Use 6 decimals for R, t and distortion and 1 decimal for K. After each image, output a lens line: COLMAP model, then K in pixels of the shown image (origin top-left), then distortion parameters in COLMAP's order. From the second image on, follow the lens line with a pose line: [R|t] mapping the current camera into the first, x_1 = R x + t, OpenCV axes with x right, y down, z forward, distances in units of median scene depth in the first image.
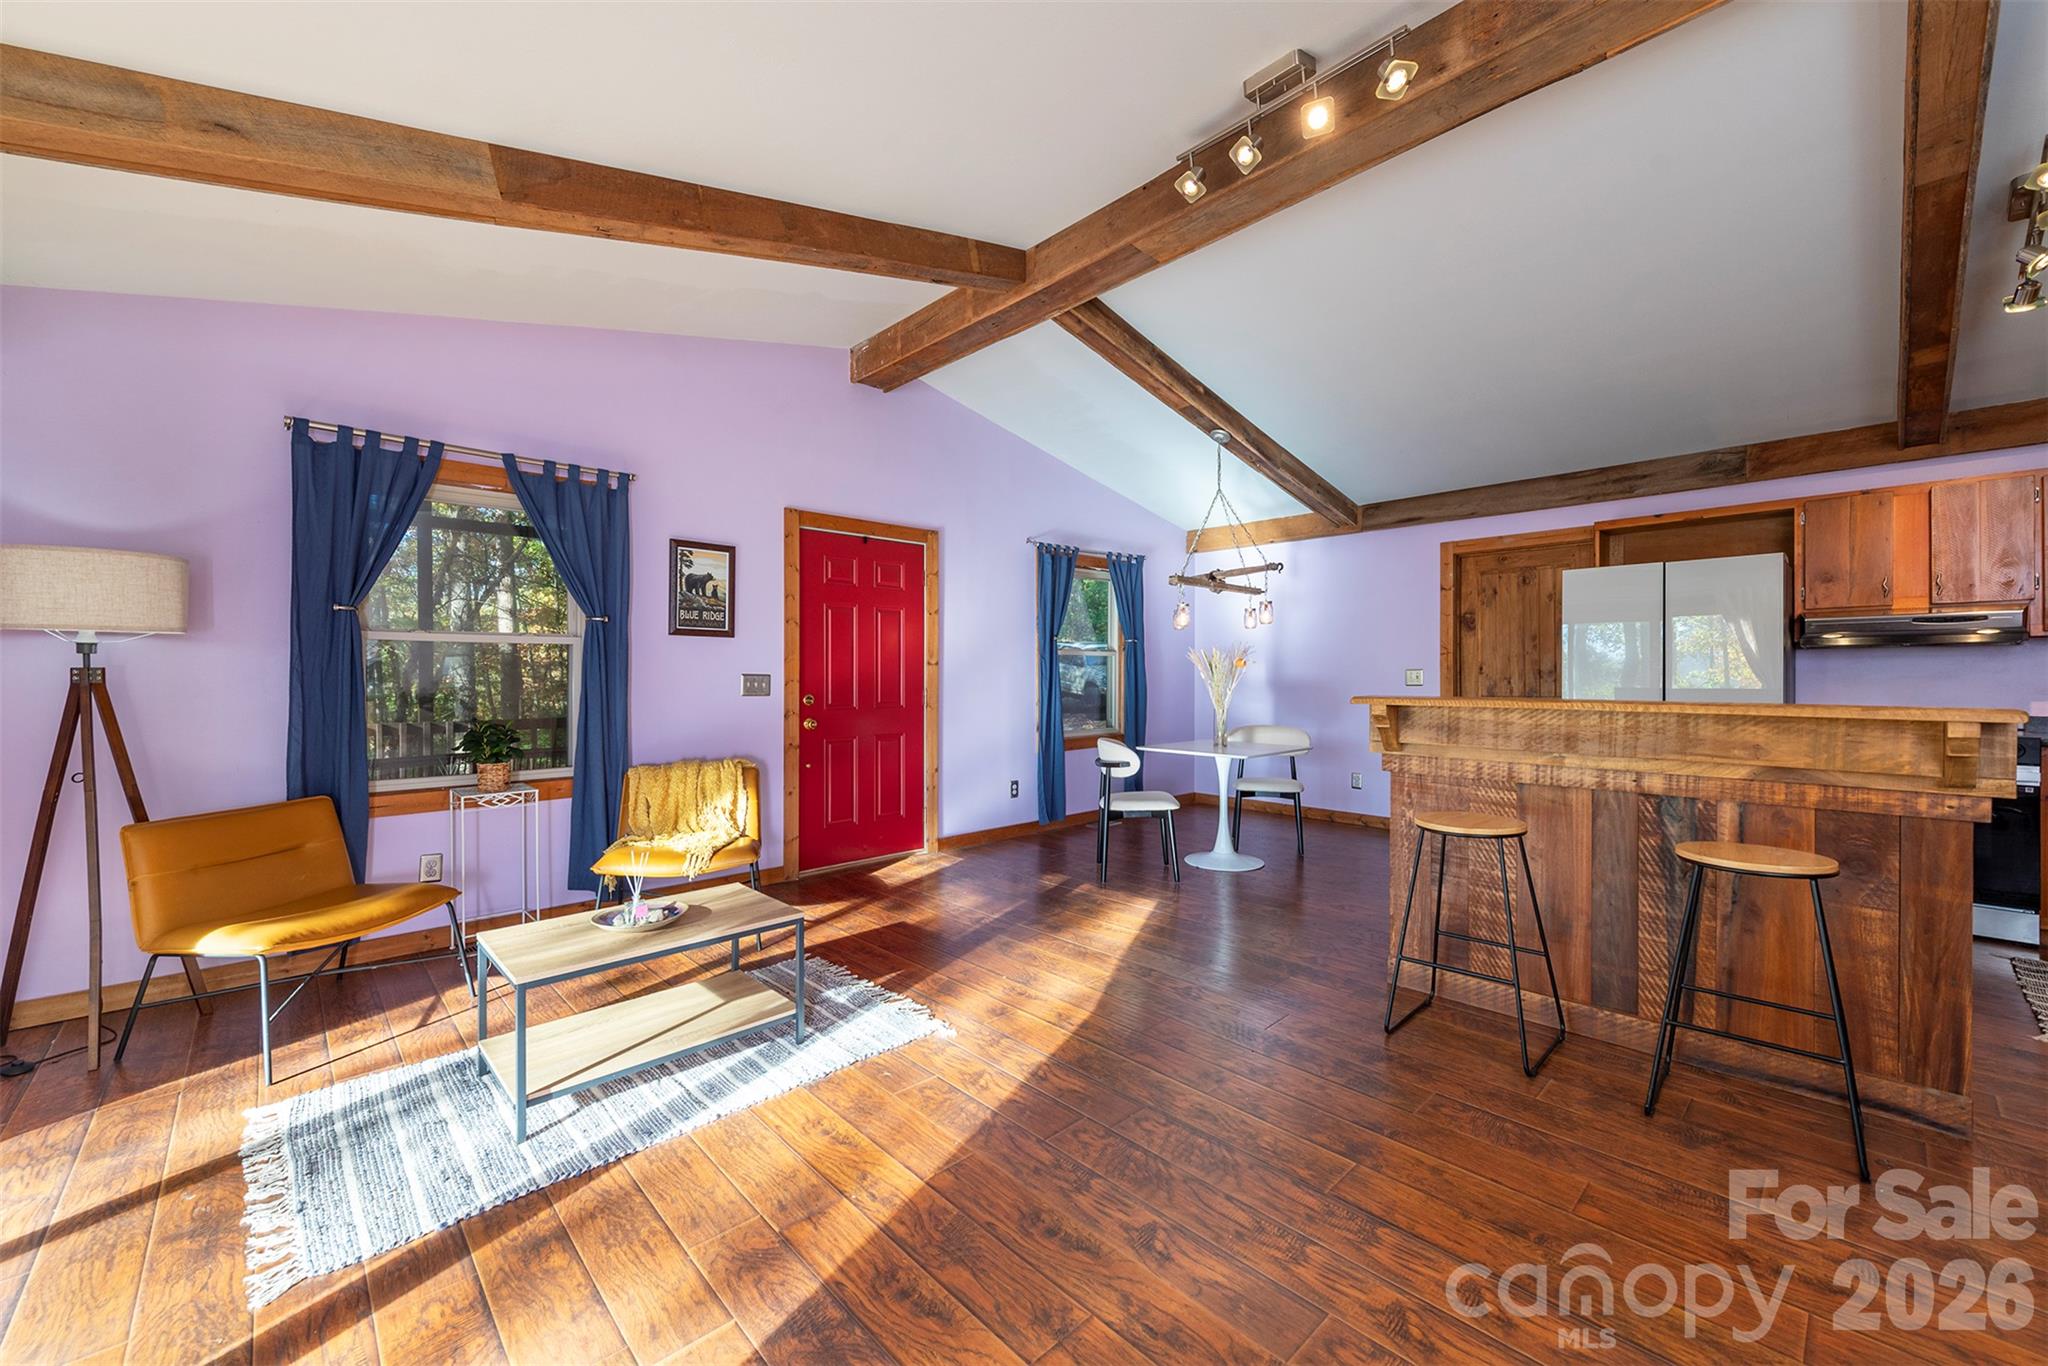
lens RADIAL K [[800.5, 0, 1008.8], [0, 800.5, 683.9], [0, 0, 1]] dist [0.008568, -0.000359]
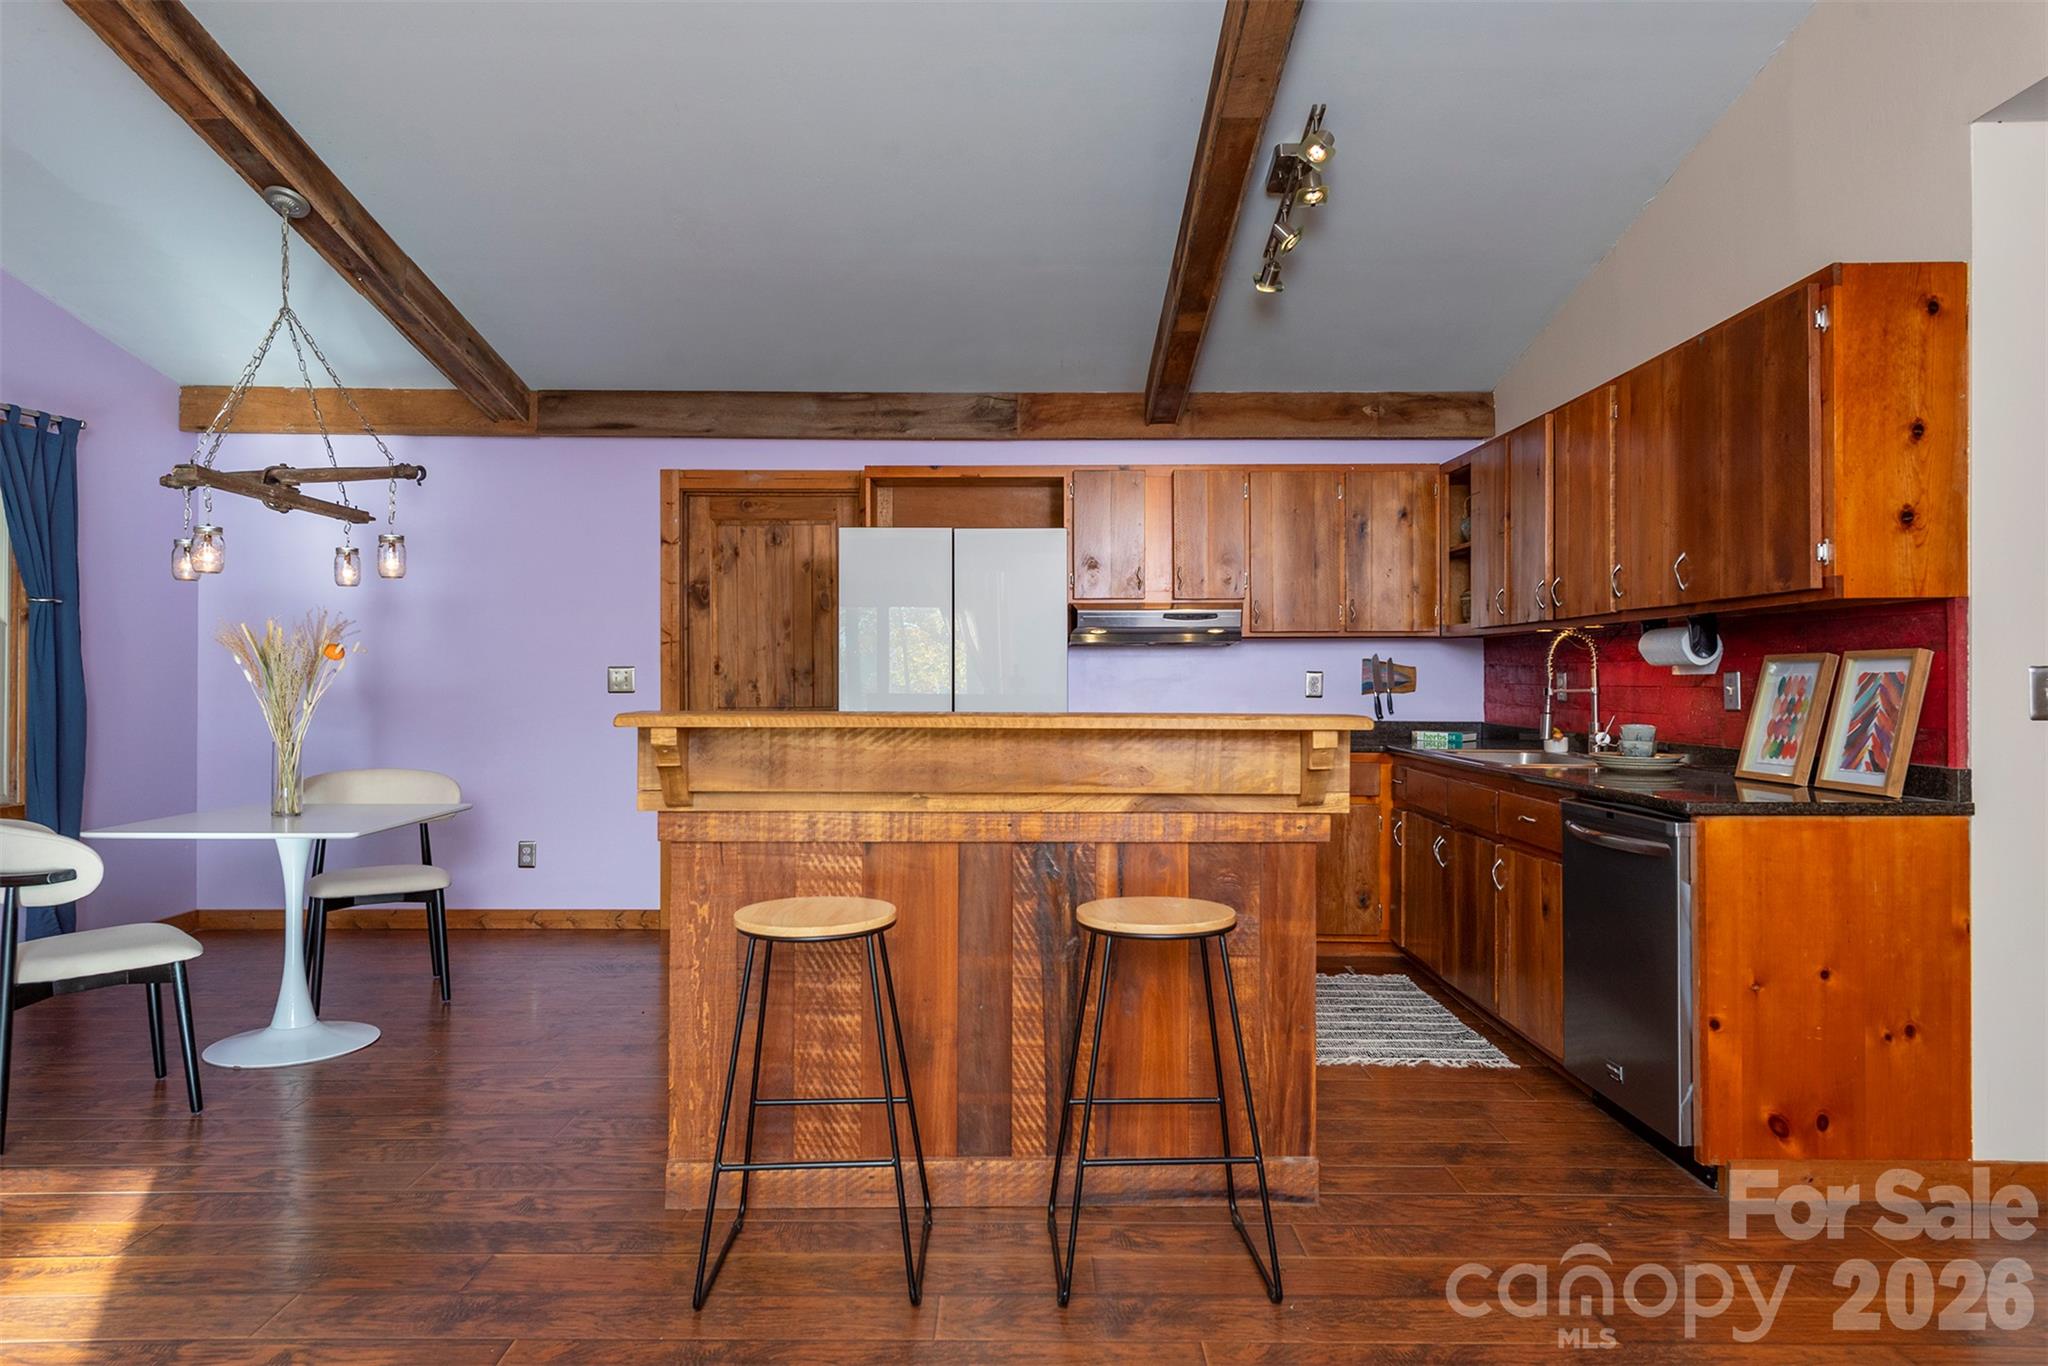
lens RADIAL K [[1283.7, 0, 1027.5], [0, 1283.7, 675.3], [0, 0, 1]] dist [0.022339, -0.006527]
pose [[0.673653, 0.003497, 0.739039, -0.029788], [0.005954, 0.999931, -0.010159, 0.000031], [-0.739024, 0.011244, 0.673586, 0.136149]]
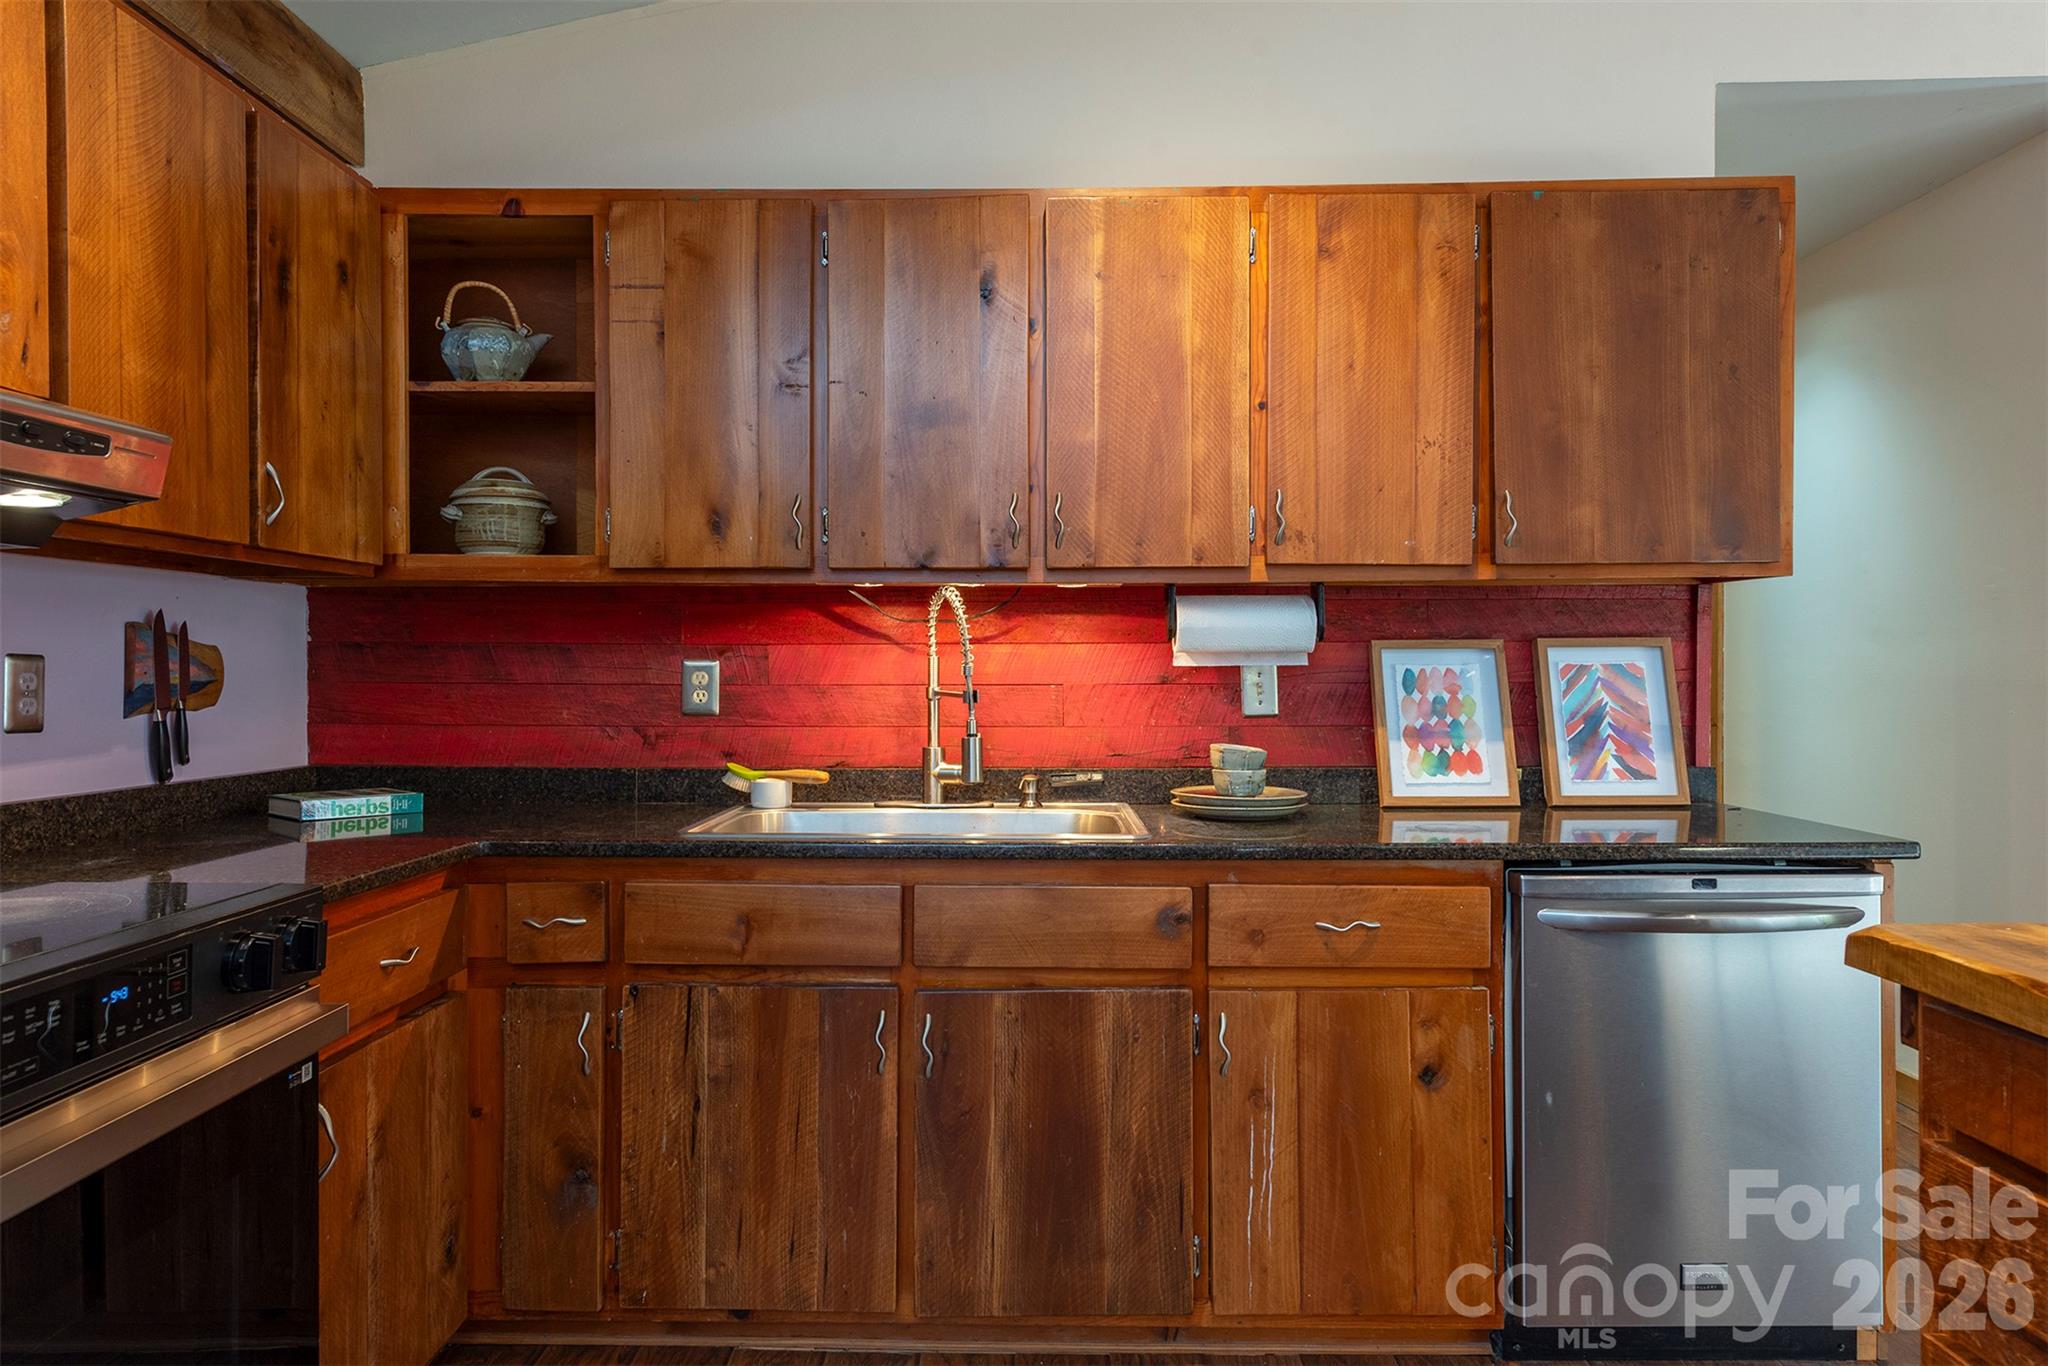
lens RADIAL K [[1283.7, 0, 1006.1], [0, 1283.7, 662.9], [0, 0, 1]] dist [0.022339, -0.006527]
pose [[-0.727981, 0.006501, 0.685566, 0.629674], [0.009595, 0.999954, 0.000707, -0.010197], [-0.685530, 0.007093, -0.728010, 0.947978]]
